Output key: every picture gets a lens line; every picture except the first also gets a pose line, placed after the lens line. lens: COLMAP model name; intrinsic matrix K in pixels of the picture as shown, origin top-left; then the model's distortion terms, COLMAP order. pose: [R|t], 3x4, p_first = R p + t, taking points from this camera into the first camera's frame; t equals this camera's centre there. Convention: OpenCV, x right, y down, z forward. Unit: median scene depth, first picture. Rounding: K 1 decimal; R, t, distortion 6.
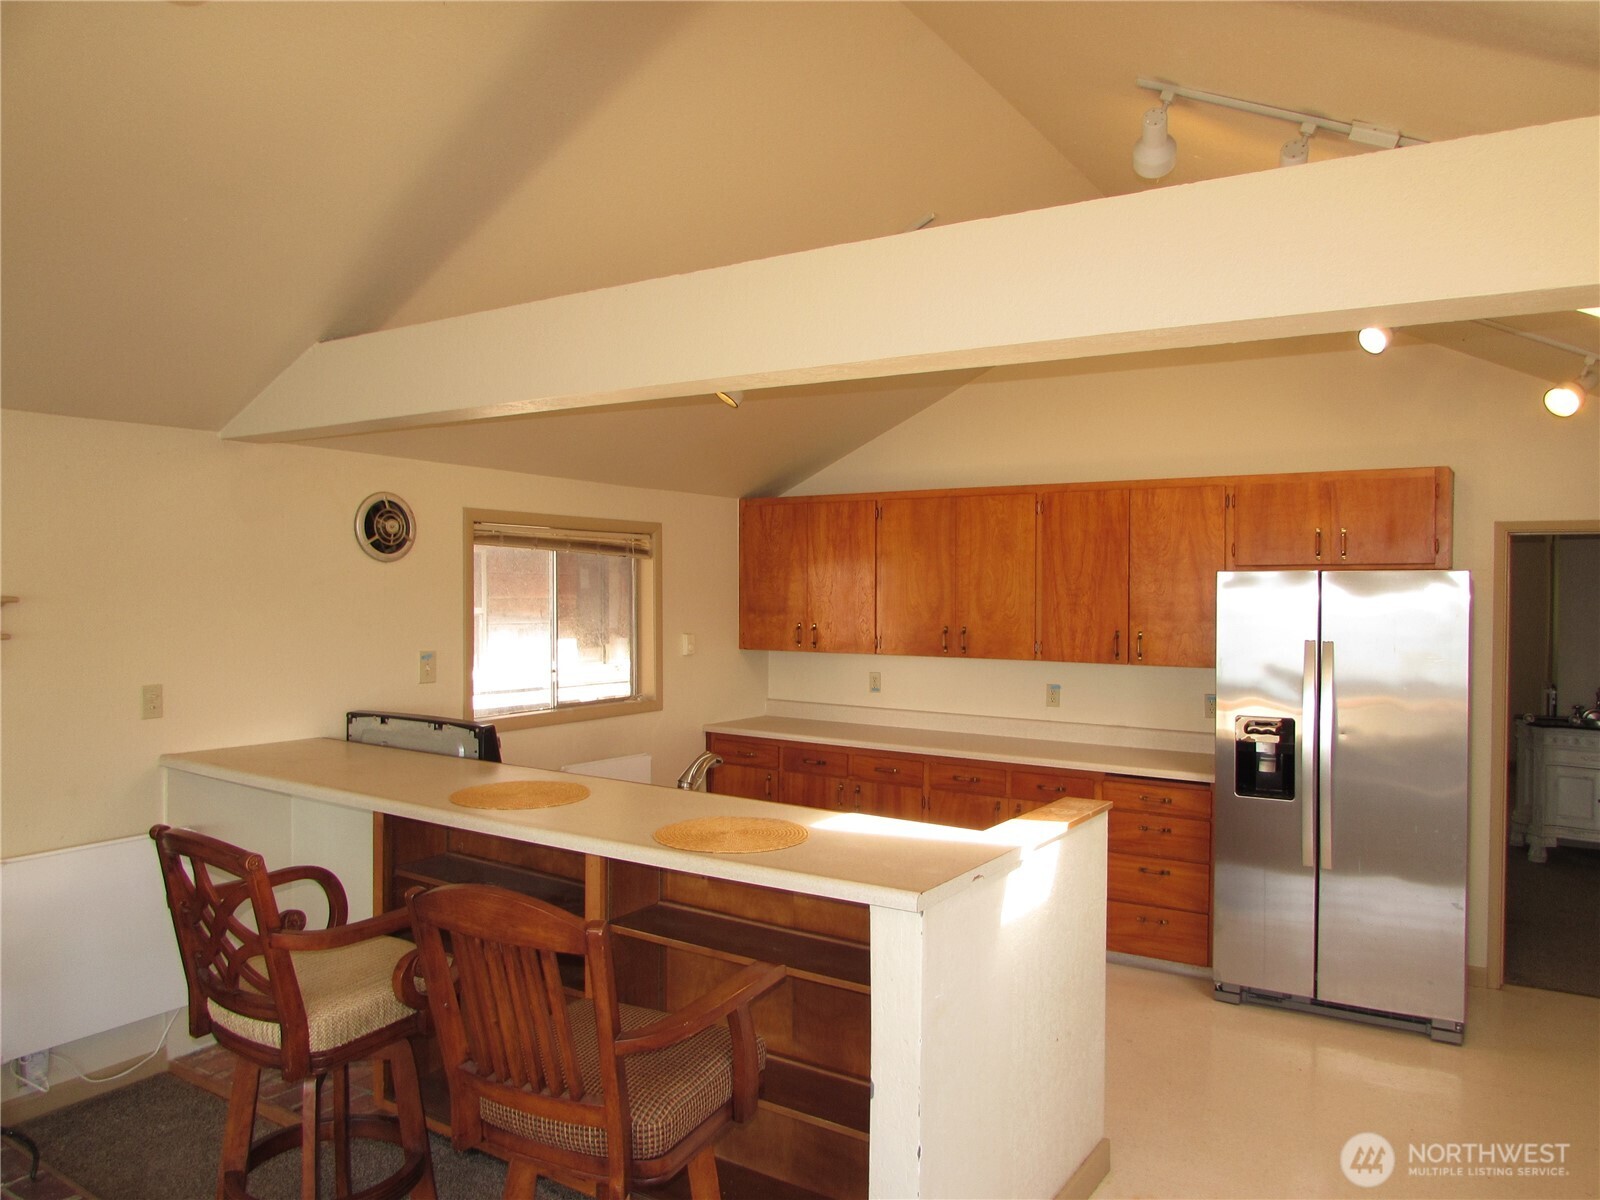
lens RADIAL K [[1117.4, 0, 796.8], [0, 1117.4, 600.1], [0, 0, 1]] dist [-0.052986, 0.024900]
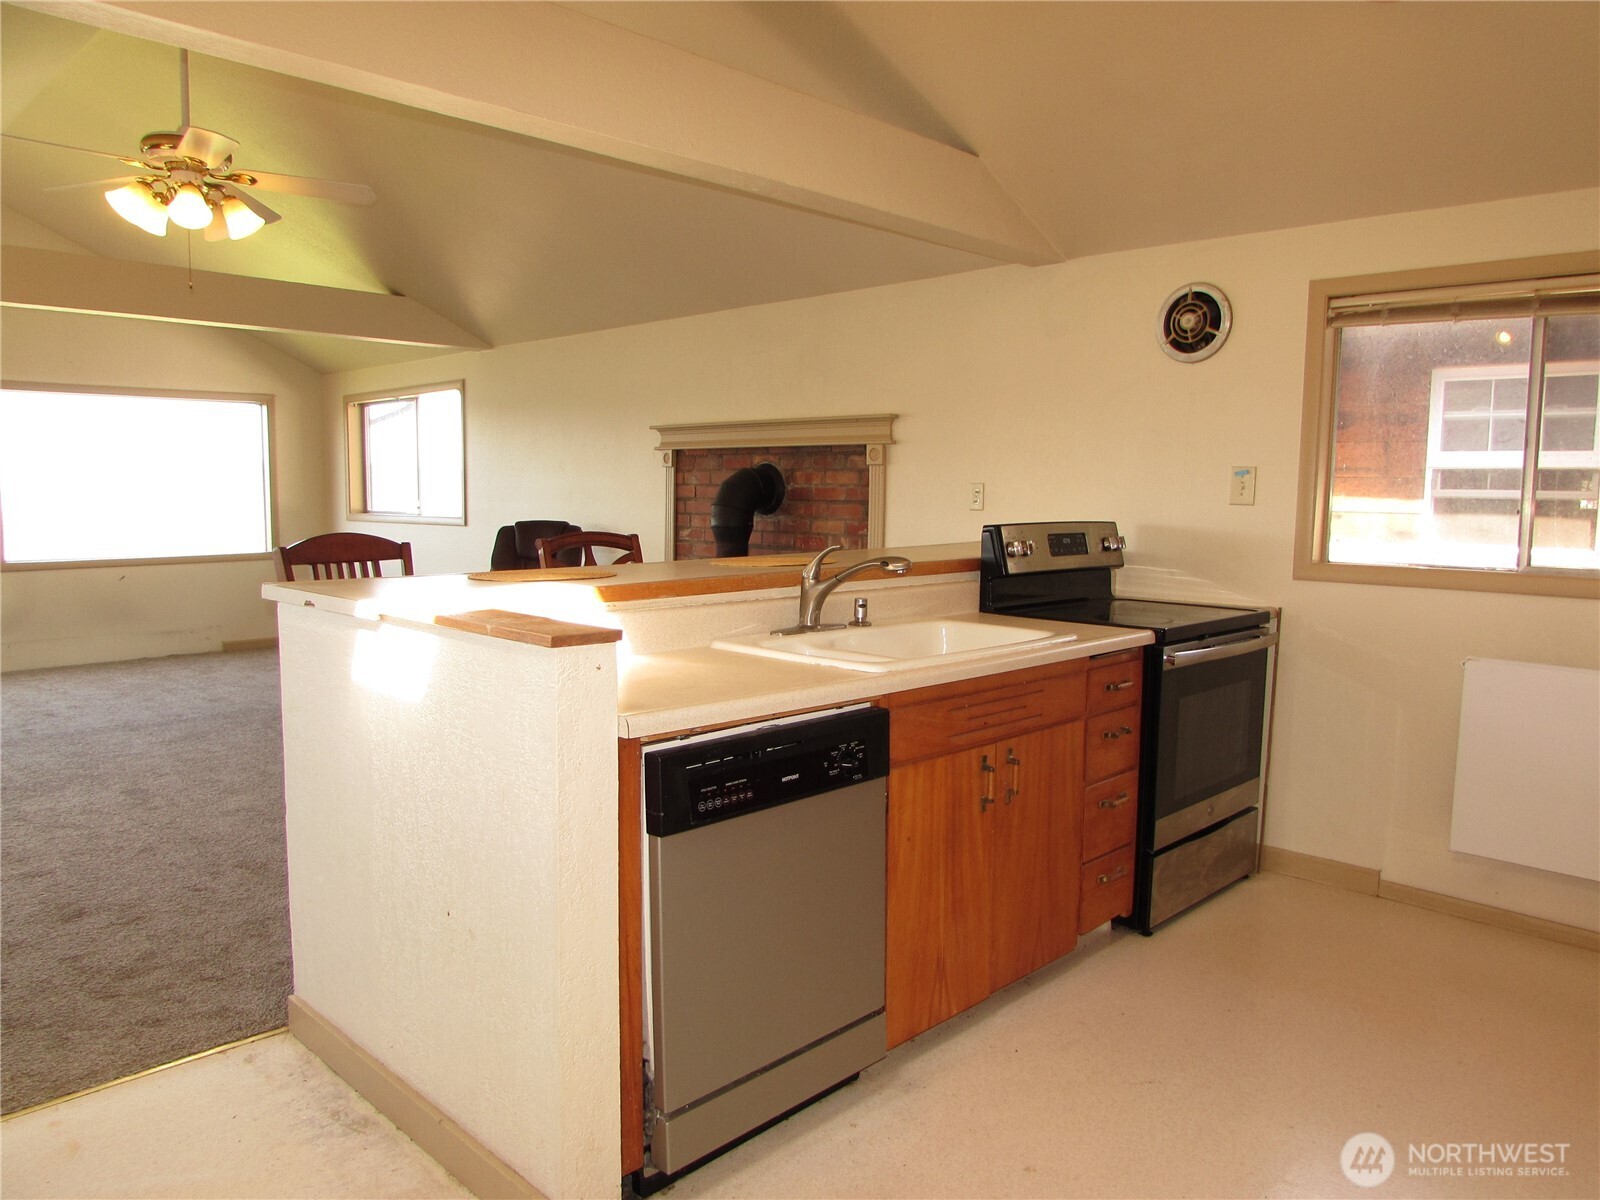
lens RADIAL K [[1117.4, 0, 799.5], [0, 1117.4, 600.7], [0, 0, 1]] dist [-0.052986, 0.024900]
pose [[-0.164714, 0.097008, -0.981559, 0.570100], [-0.016234, 0.994750, 0.101036, 0.070799], [0.986208, 0.032577, -0.162275, 0.842033]]
